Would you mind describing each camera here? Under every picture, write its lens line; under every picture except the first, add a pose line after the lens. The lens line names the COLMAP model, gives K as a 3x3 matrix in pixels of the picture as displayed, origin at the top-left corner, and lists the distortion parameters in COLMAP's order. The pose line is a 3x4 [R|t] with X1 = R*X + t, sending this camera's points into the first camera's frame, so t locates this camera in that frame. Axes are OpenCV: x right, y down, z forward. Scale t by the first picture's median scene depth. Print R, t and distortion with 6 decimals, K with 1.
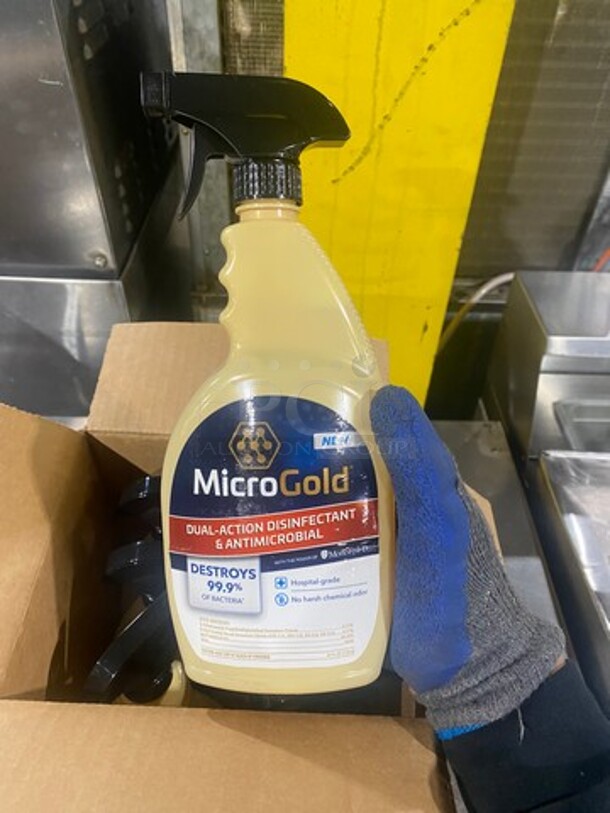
lens RADIAL K [[613.4, 0, 307.9], [0, 613.4, 407.7], [0, 0, 1]] dist [0.044135, -0.033247]
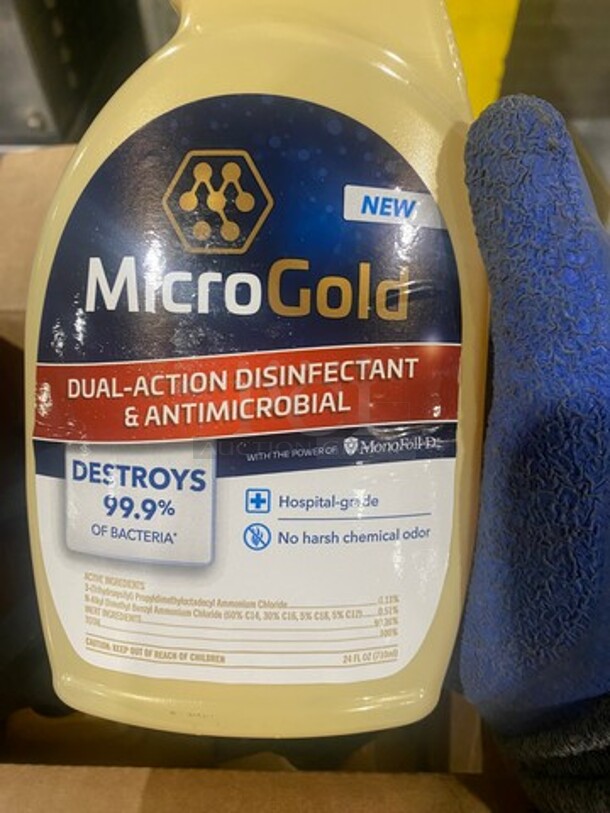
lens RADIAL K [[613.4, 0, 306.9], [0, 613.4, 401.7], [0, 0, 1]] dist [0.044135, -0.033247]
pose [[0.997030, 0.053429, 0.055462, -0.036074], [-0.051798, 0.998193, -0.030450, 0.219384], [-0.056989, 0.027487, 0.997996, 0.520041]]
